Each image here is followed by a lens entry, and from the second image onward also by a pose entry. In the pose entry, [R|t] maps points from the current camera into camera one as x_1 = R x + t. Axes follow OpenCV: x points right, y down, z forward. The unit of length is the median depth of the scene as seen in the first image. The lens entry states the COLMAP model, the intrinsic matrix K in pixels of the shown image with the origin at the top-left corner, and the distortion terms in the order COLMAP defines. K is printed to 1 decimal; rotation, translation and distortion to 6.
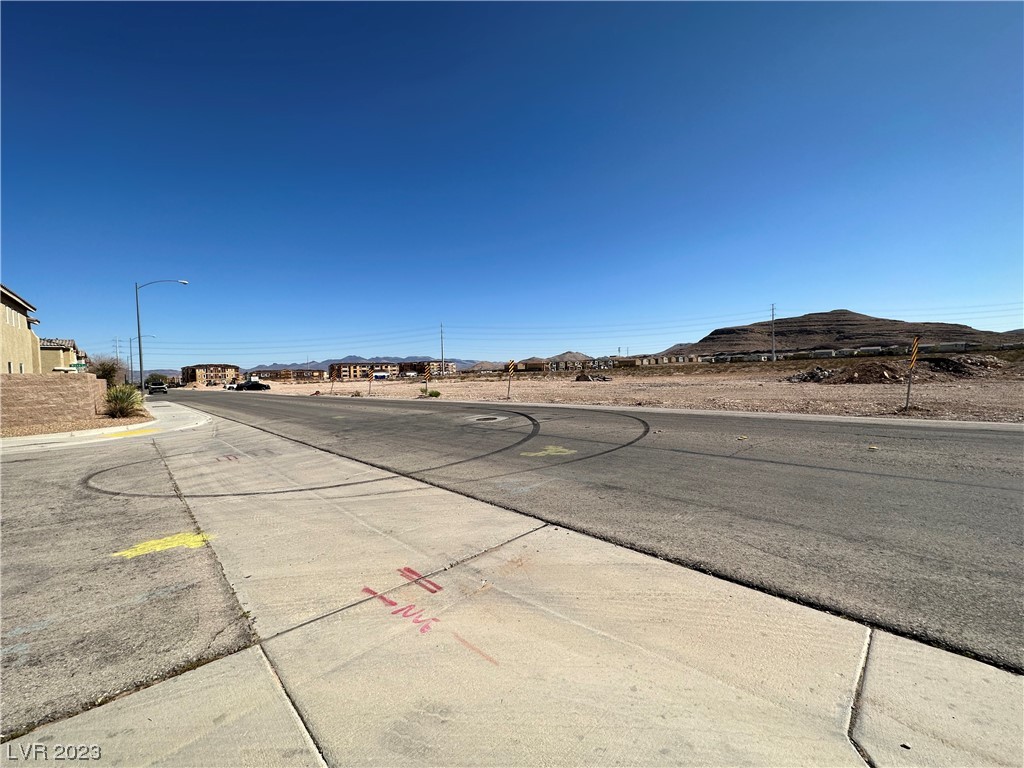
lens RADIAL K [[412.0, 0, 510.3], [0, 412.0, 381.8], [0, 0, 1]] dist [-0.001150, 0.000535]
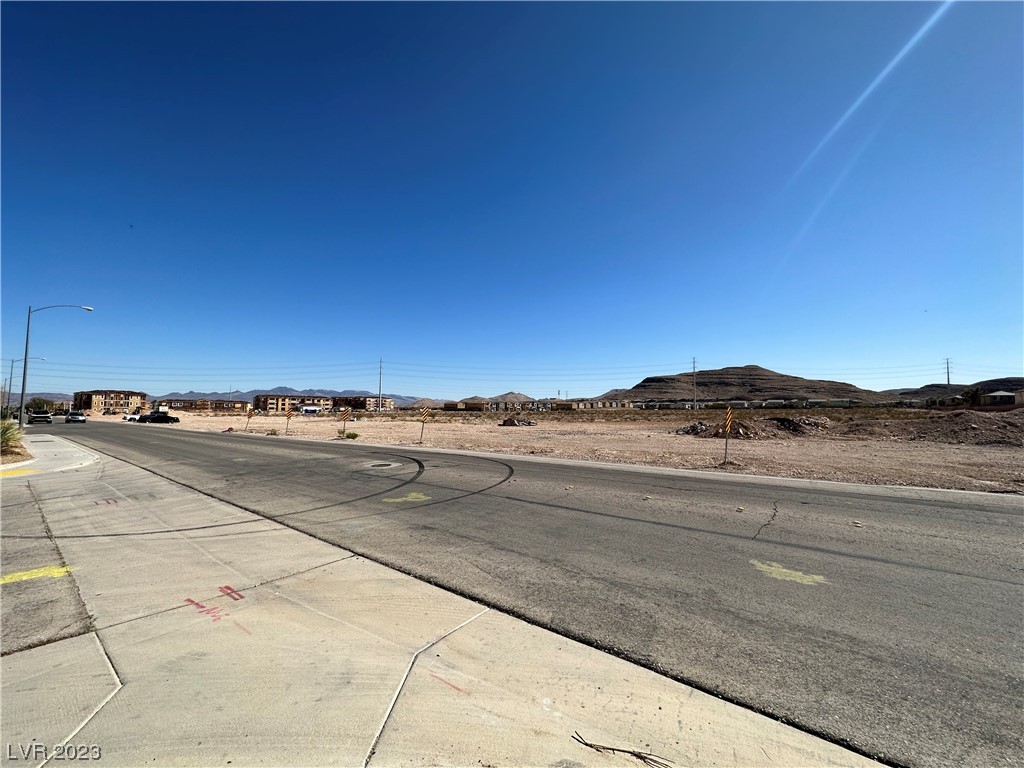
lens RADIAL K [[412.0, 0, 510.3], [0, 412.0, 381.8], [0, 0, 1]] dist [-0.001150, 0.000535]
pose [[0.989391, 0.045618, 0.137930, 0.077954], [-0.032265, 0.994709, -0.097537, -0.022298], [-0.141650, 0.092052, 0.985628, -0.095578]]
